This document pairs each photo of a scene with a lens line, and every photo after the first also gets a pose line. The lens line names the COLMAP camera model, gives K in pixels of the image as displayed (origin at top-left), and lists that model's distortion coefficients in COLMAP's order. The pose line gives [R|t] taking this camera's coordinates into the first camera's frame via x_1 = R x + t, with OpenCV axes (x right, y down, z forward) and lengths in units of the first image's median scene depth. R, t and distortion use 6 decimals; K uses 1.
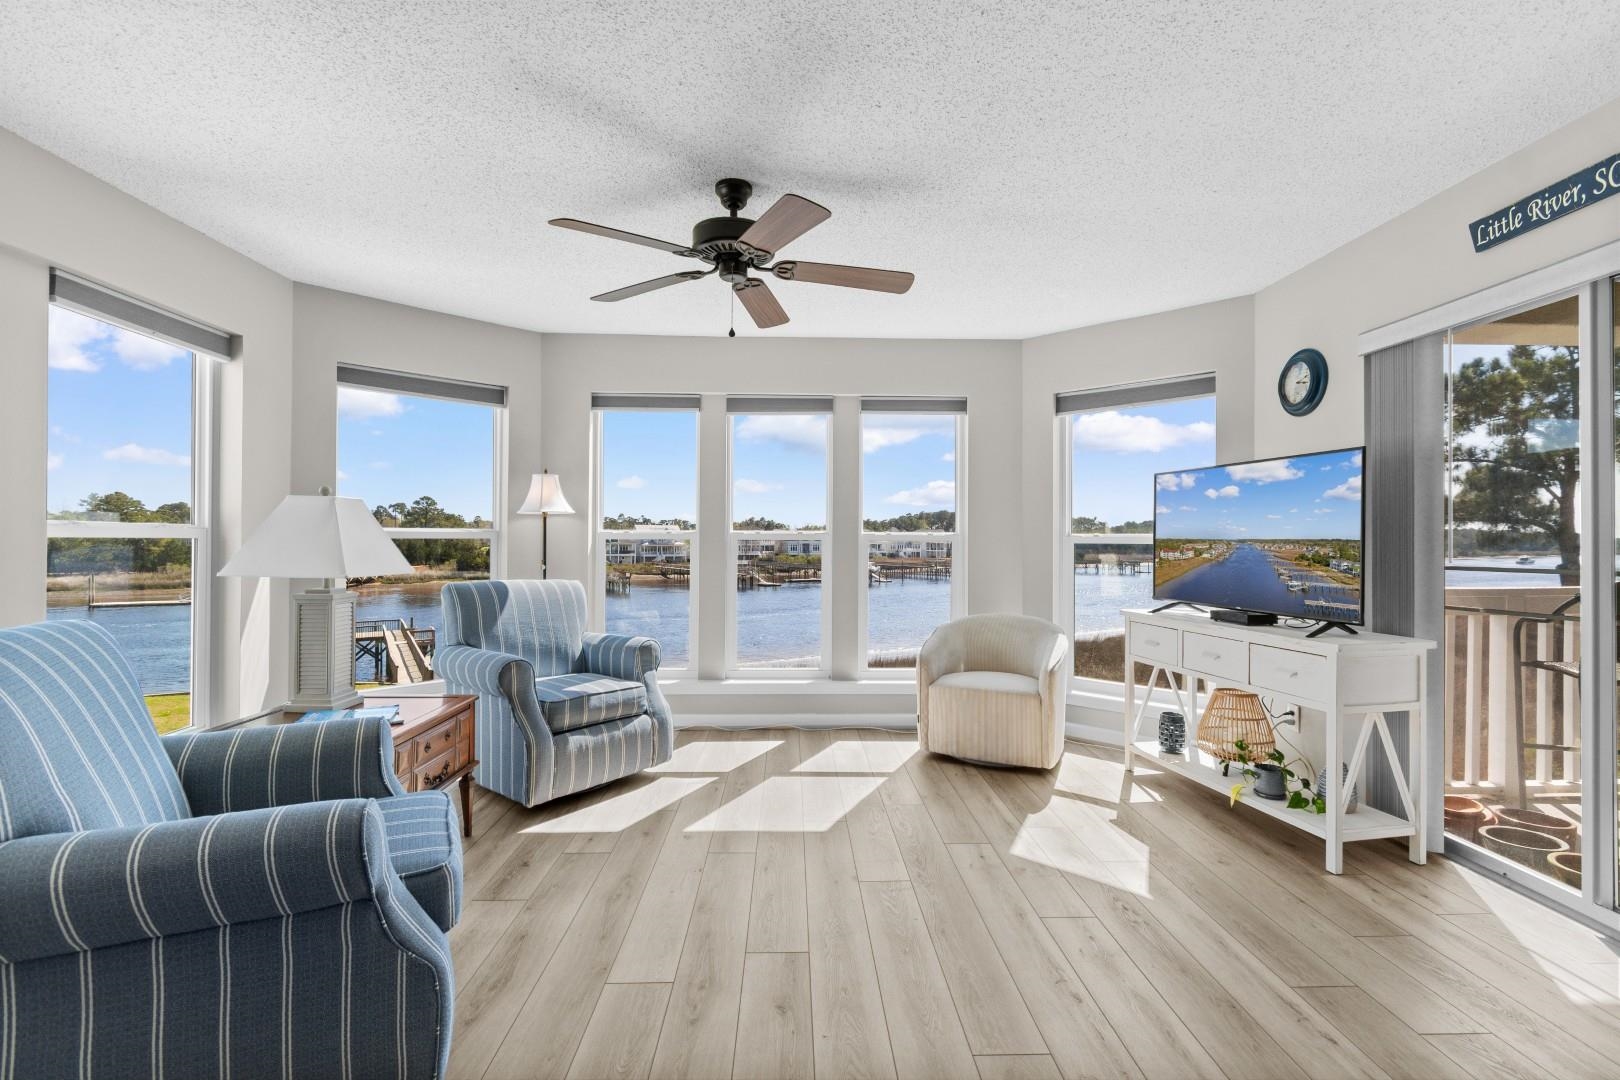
lens RADIAL K [[713.6, 0, 808.0], [0, 713.6, 537.2], [0, 0, 1]] dist [0.005002, -0.002089]
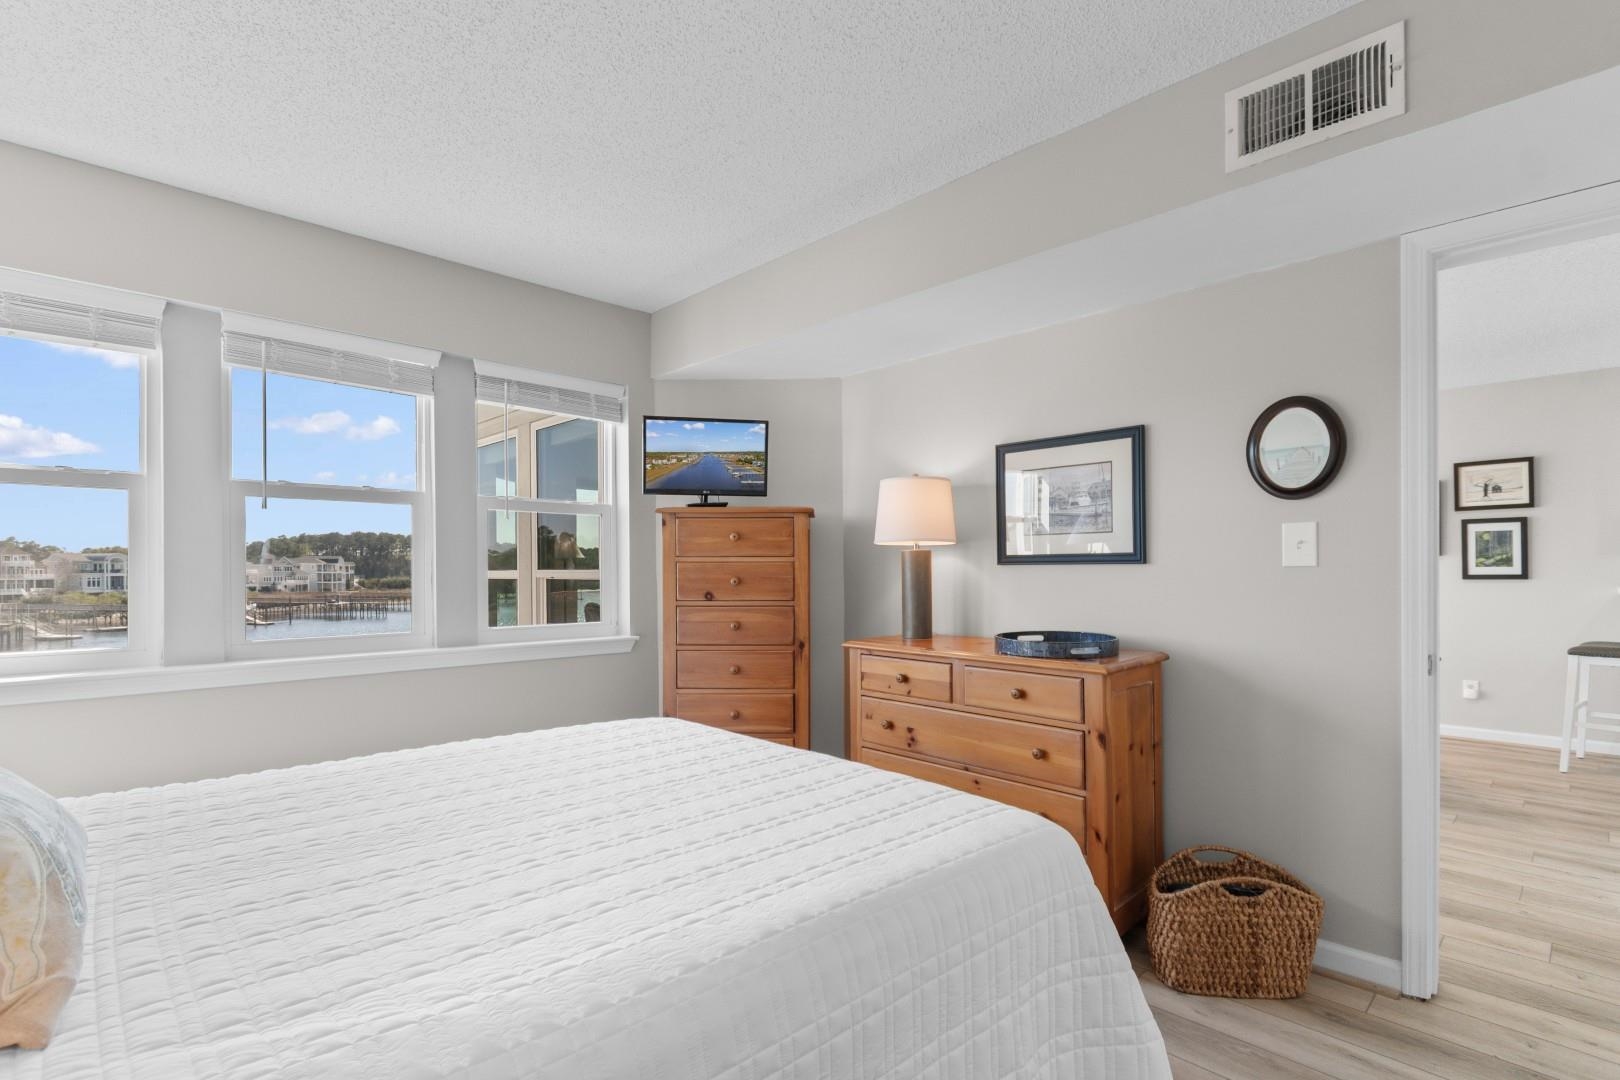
lens RADIAL K [[756.9, 0, 814.6], [0, 756.9, 567.0], [0, 0, 1]] dist [0.003991, -0.004724]
pose [[0.725996, -0.007654, 0.687656, -1.218163], [0.005271, 0.999971, 0.005565, -0.024630], [-0.687678, -0.000415, 0.726015, -0.570901]]
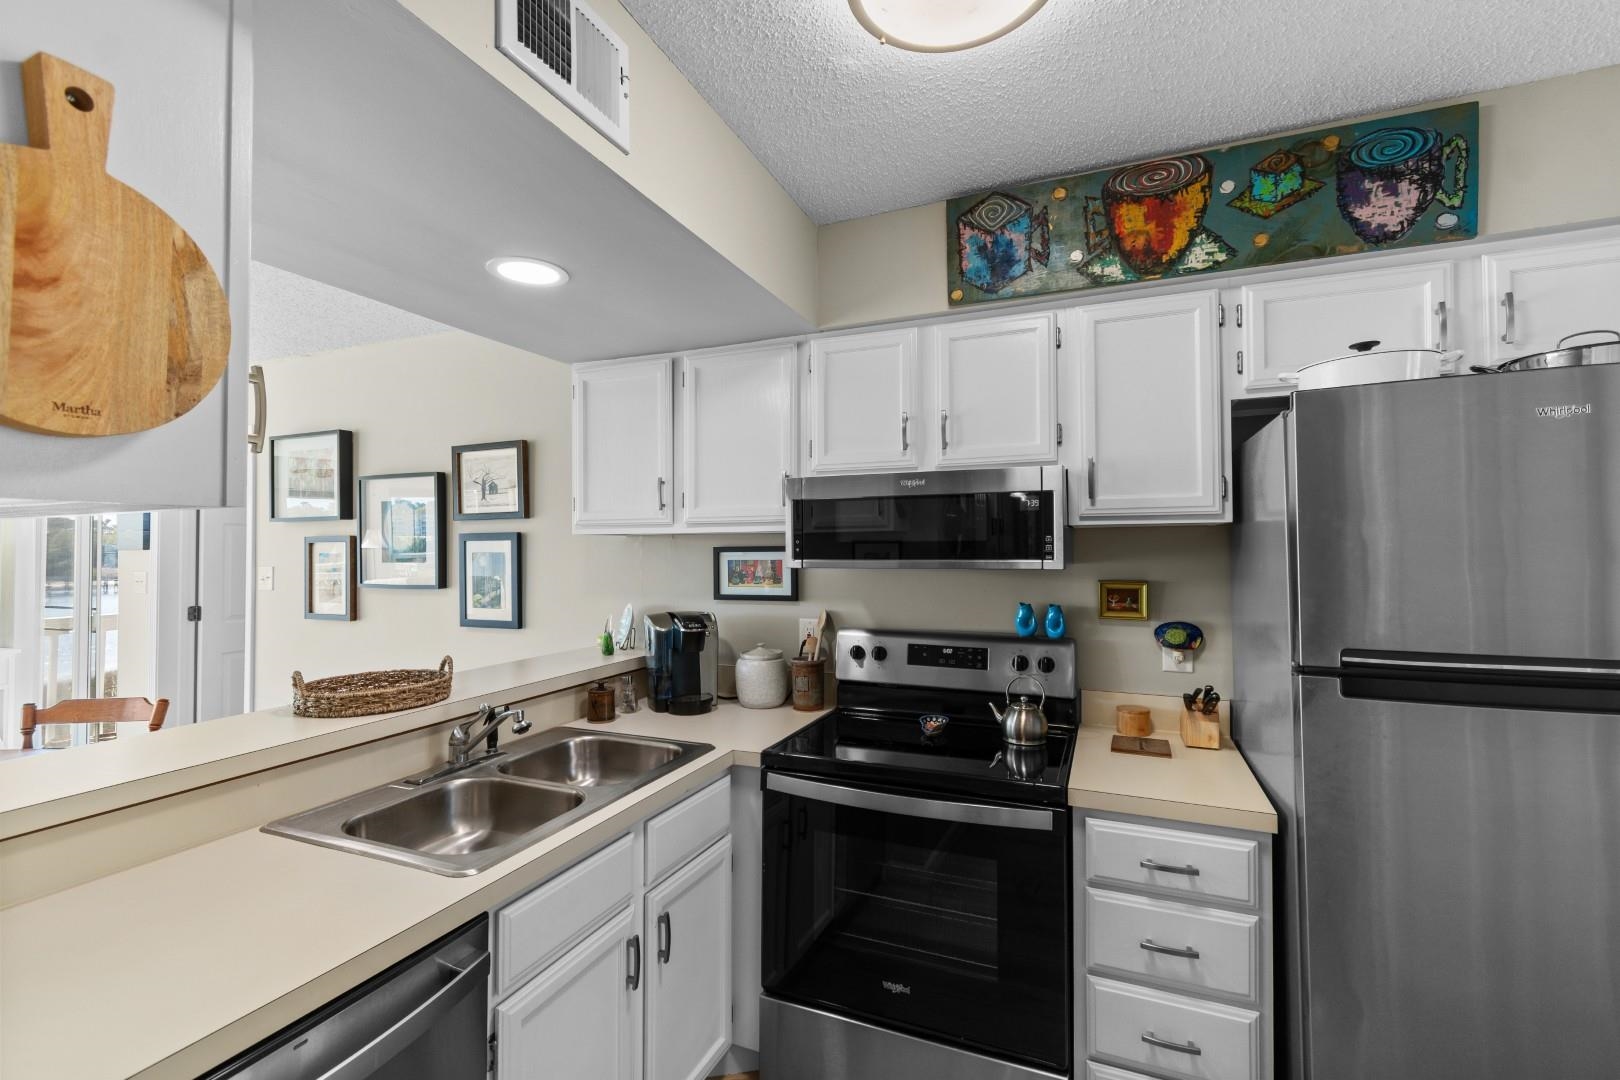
lens RADIAL K [[713.6, 0, 810.7], [0, 713.6, 535.3], [0, 0, 1]] dist [0.005002, -0.002089]
pose [[0.403446, 0.013784, 0.914900, 0.008533], [-0.001212, 0.999894, -0.014530, -0.084870], [-0.915003, 0.004754, 0.403420, -1.105646]]
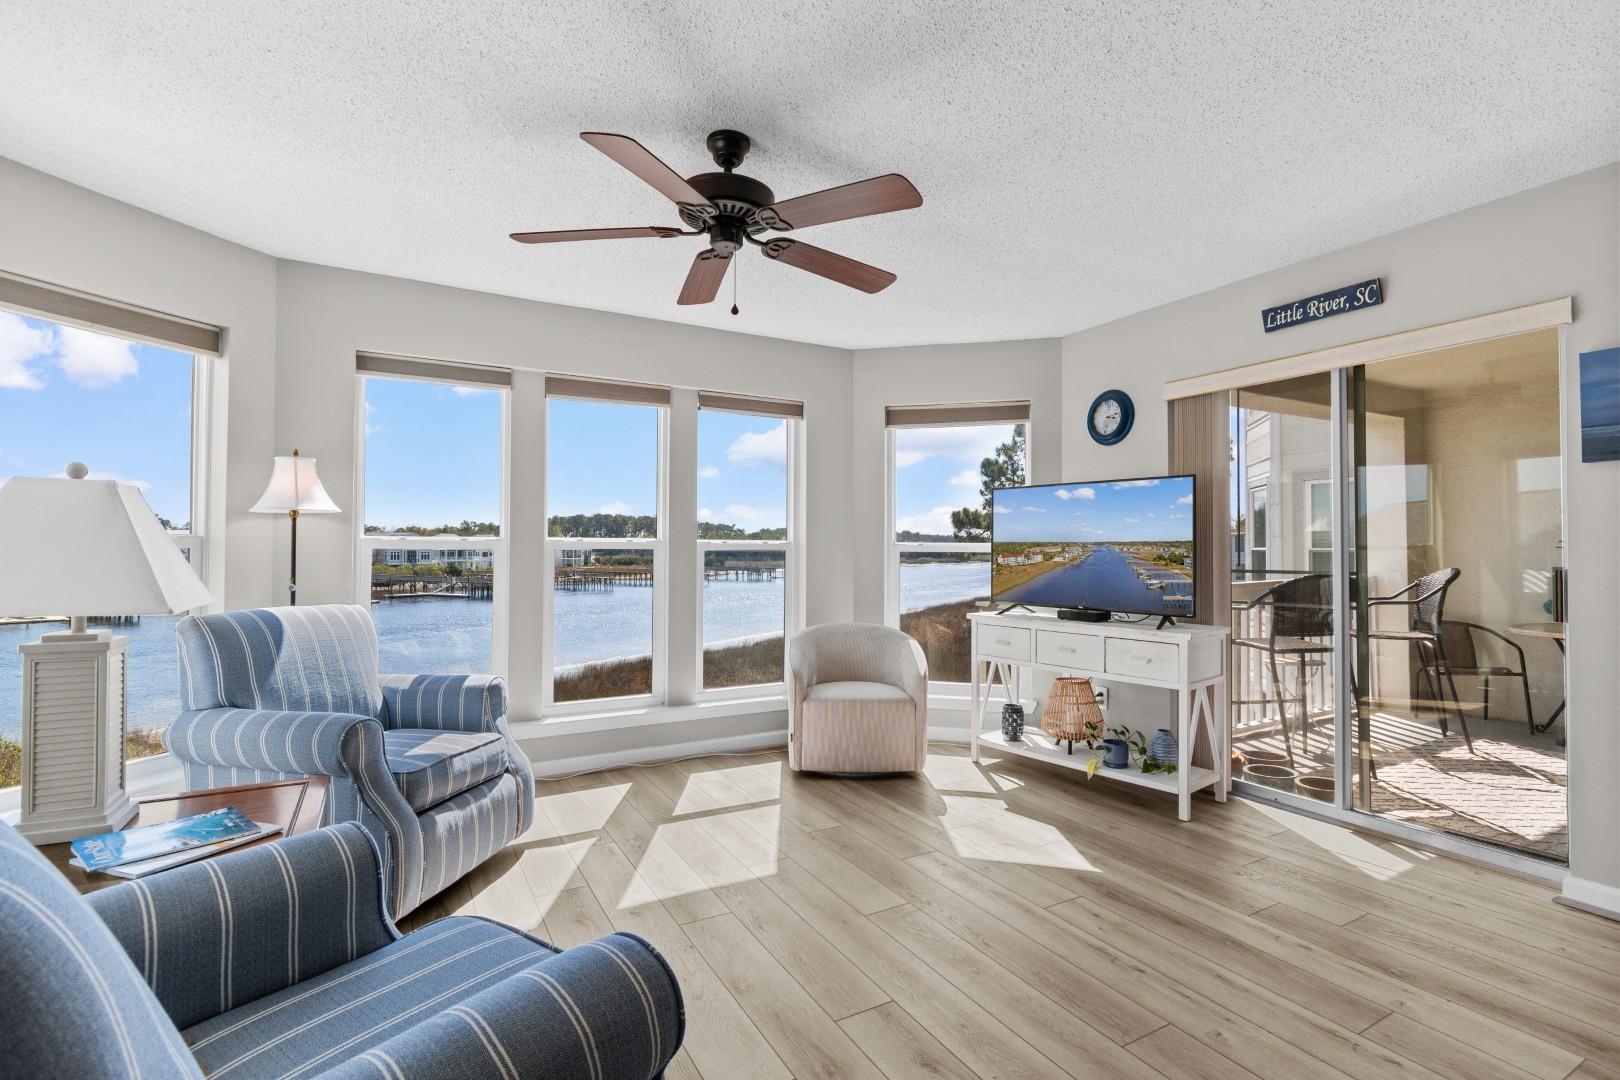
lens RADIAL K [[756.9, 0, 812.9], [0, 756.9, 537.7], [0, 0, 1]] dist [0.003991, -0.004724]
pose [[0.883031, 0.005533, 0.469282, -0.302106], [-0.001776, 0.999963, -0.008449, -0.002708], [-0.469311, 0.006628, 0.883008, 0.102239]]
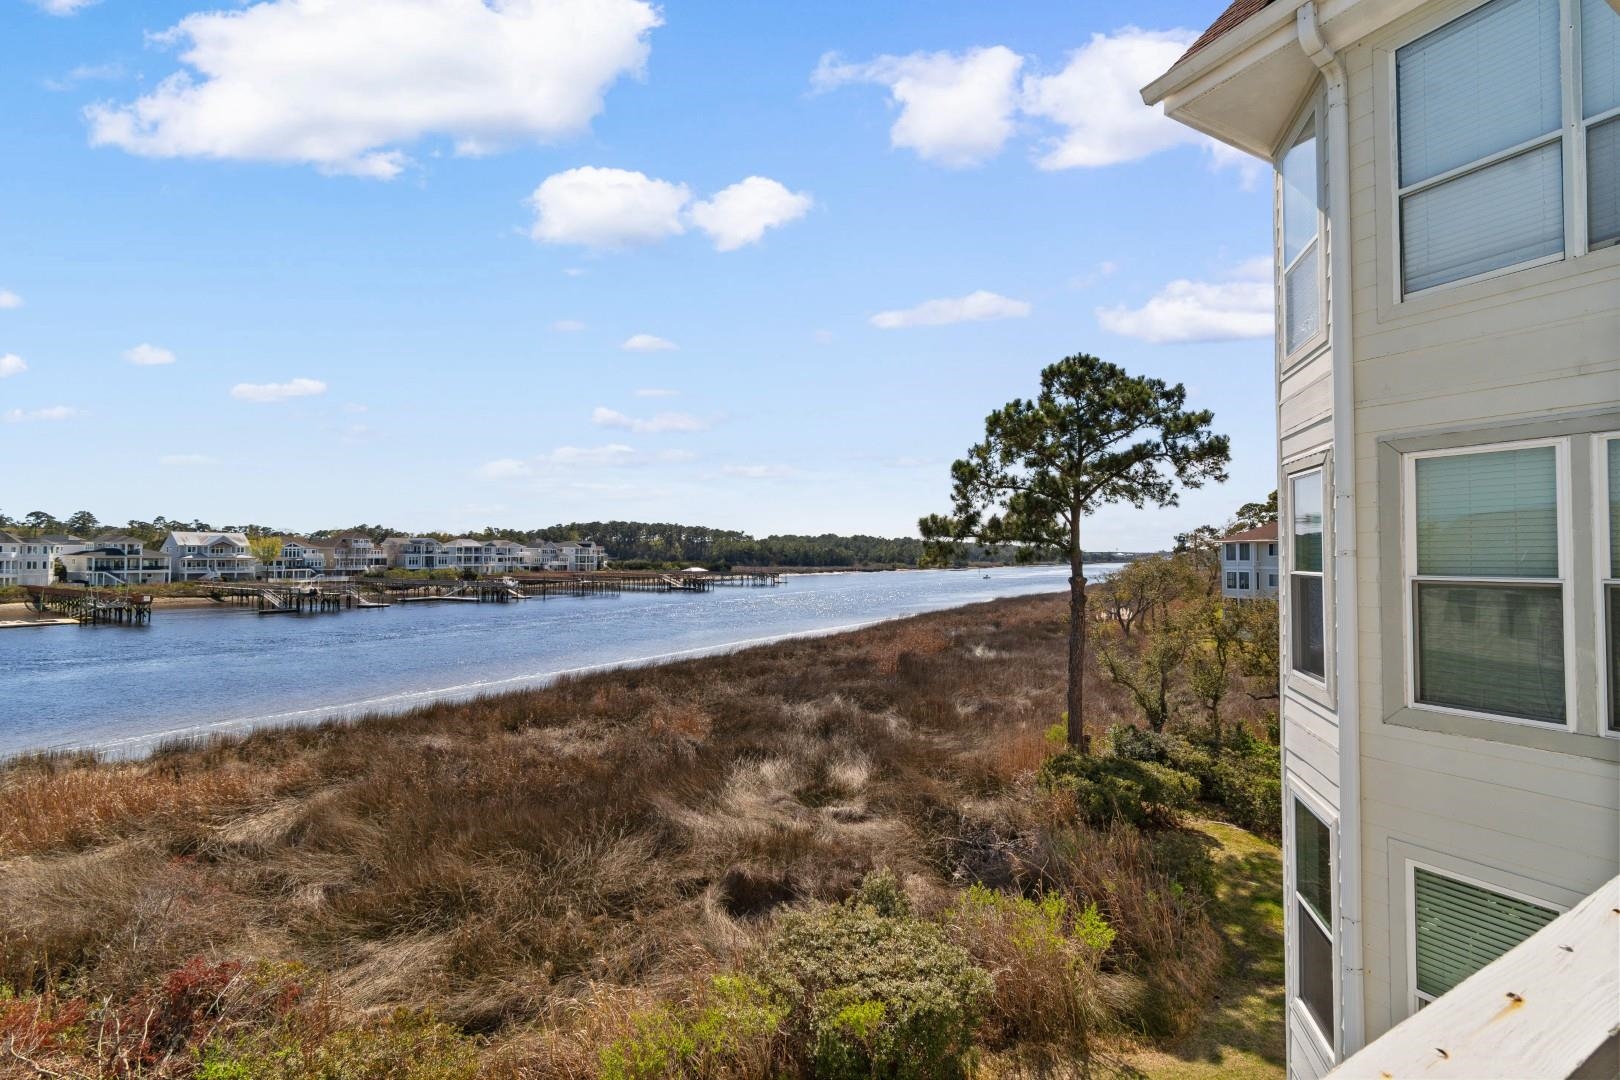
lens RADIAL K [[713.6, 0, 813.9], [0, 713.6, 533.6], [0, 0, 1]] dist [0.005002, -0.002089]
pose [[0.887229, 0.014377, 0.461105, 0.787247], [-0.004266, 0.999727, -0.022964, -0.034680], [-0.461309, 0.018407, 0.887048, 0.912348]]
